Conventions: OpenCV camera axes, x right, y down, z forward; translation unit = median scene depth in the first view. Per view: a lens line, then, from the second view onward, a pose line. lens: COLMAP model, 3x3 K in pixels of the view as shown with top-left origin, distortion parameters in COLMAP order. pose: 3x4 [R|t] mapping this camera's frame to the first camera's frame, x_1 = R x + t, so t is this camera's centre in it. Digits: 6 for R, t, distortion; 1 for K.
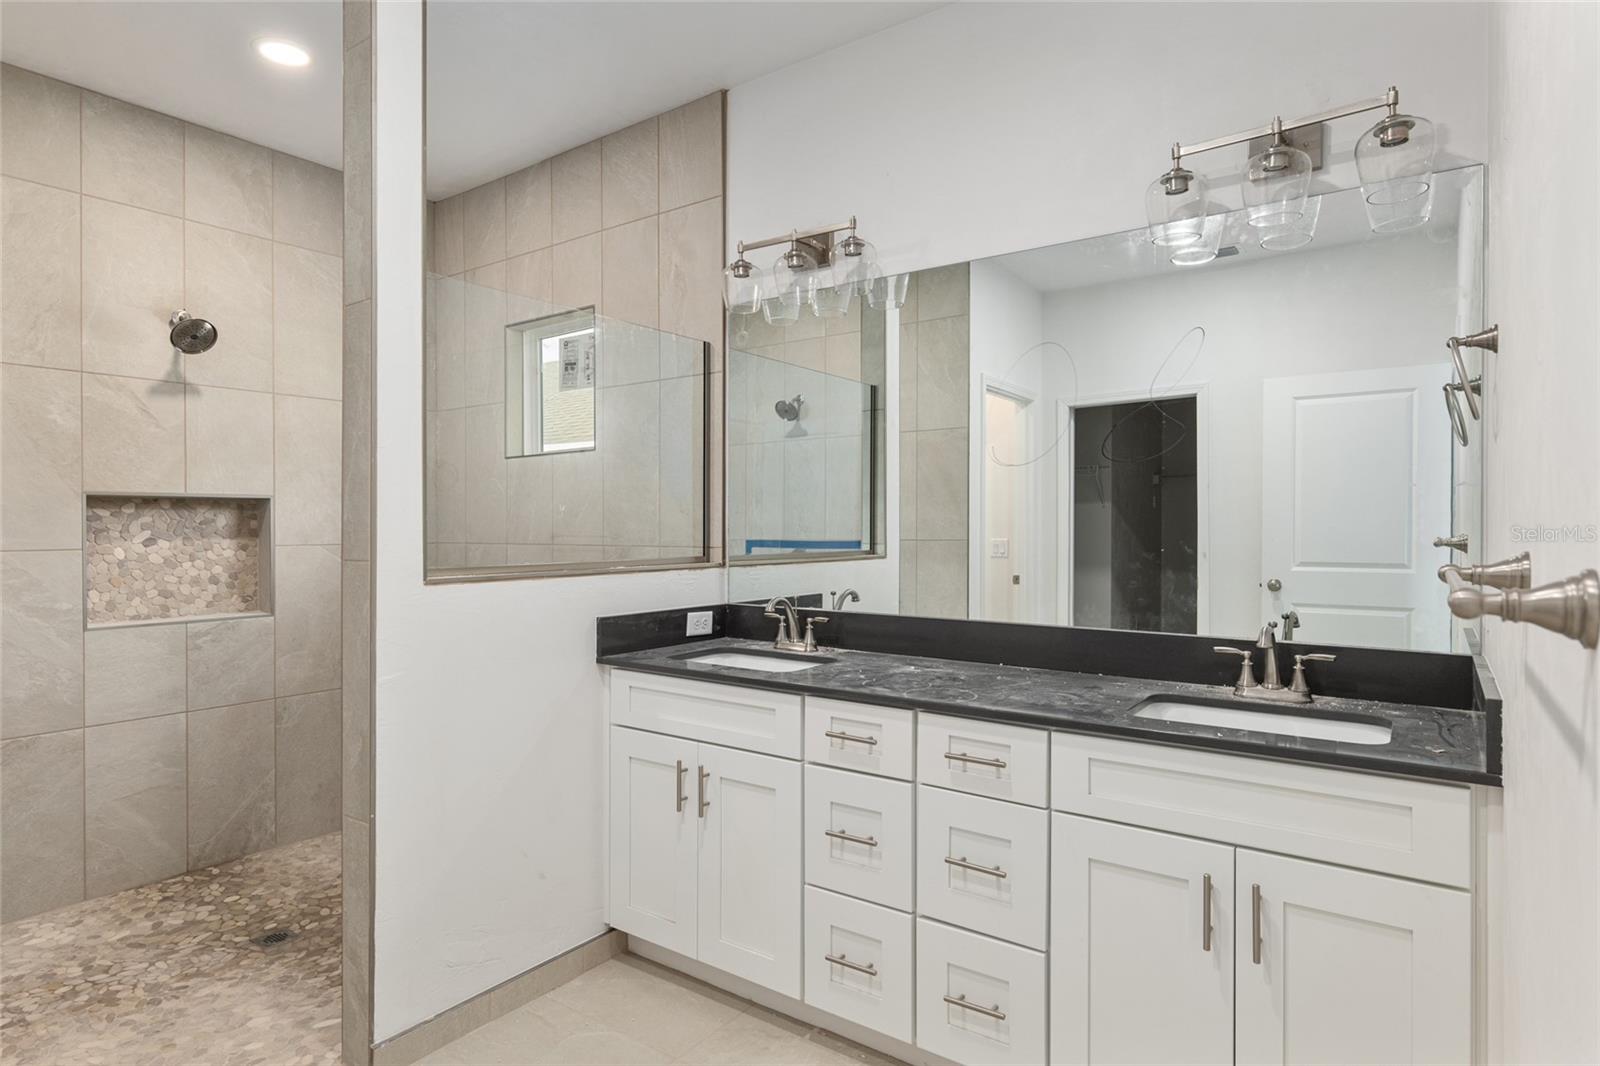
lens RADIAL K [[873.4, 0, 799.1], [0, 873.4, 525.7], [0, 0, 1]] dist [0.004582, -0.000366]
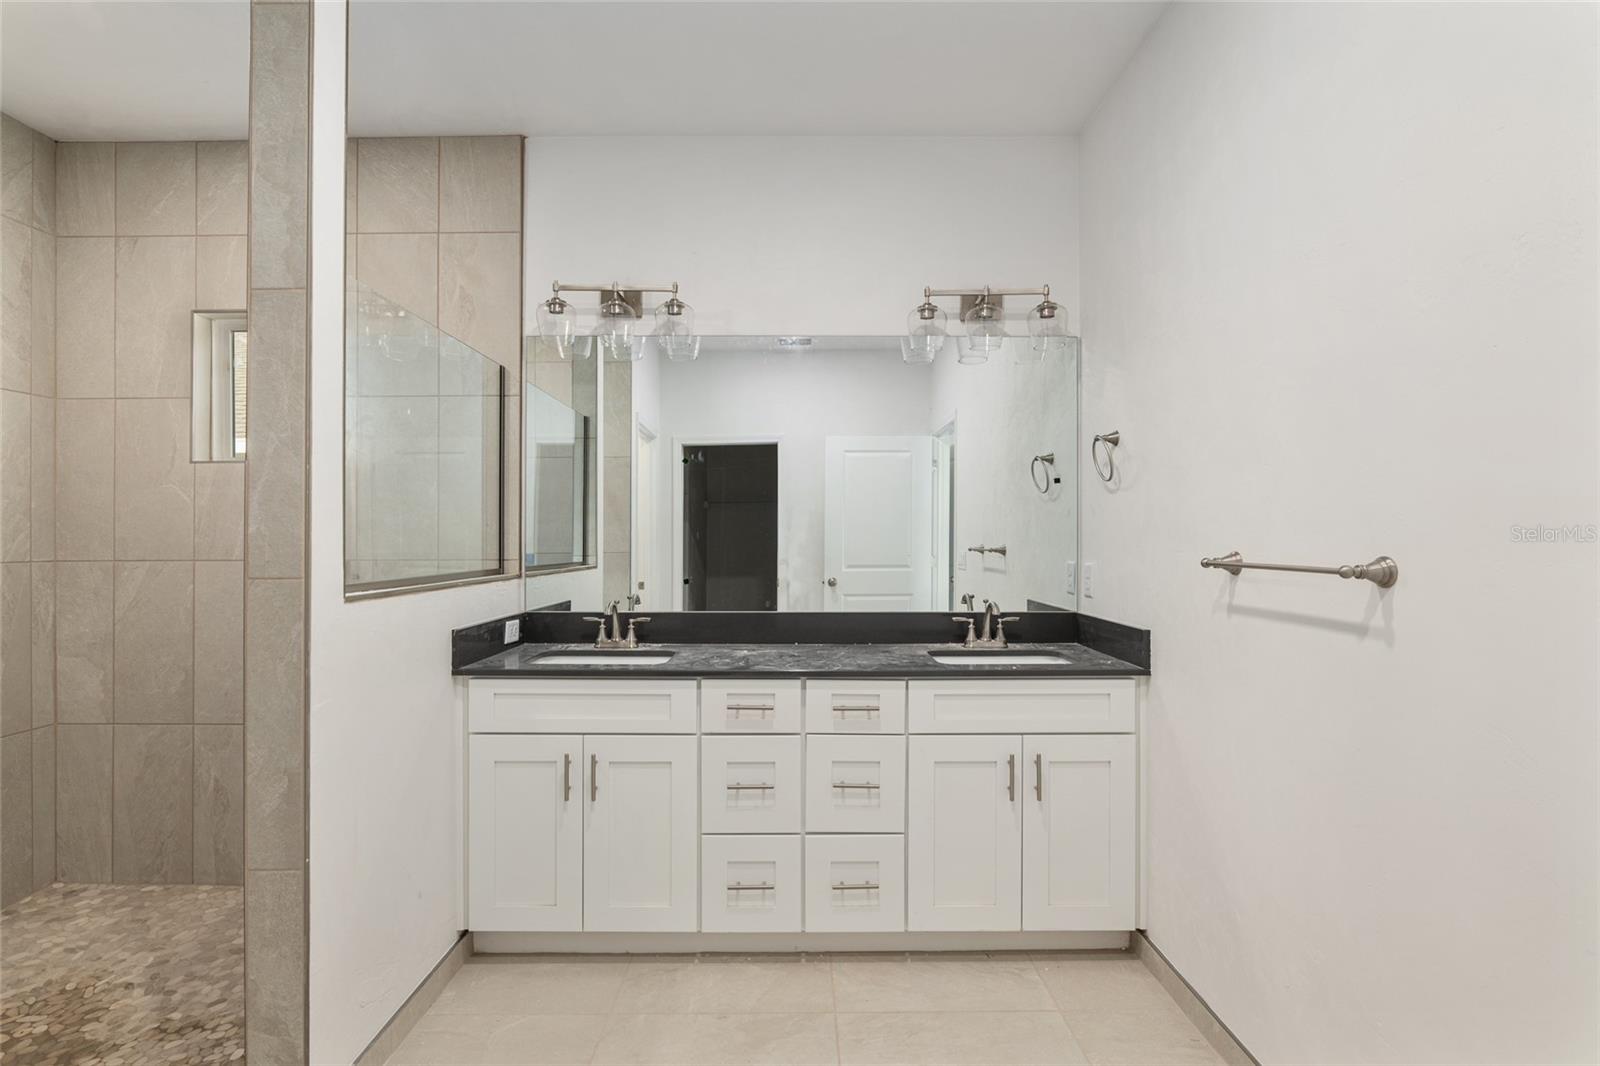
lens RADIAL K [[767.9, 0, 800.0], [0, 767.9, 541.9], [0, 0, 1]] dist [-0.011044, 0.003021]
pose [[0.810861, -0.002693, 0.585233, -0.274101], [0.002947, 0.999996, 0.000518, 0.003064], [-0.585232, 0.001304, 0.810865, 0.025922]]
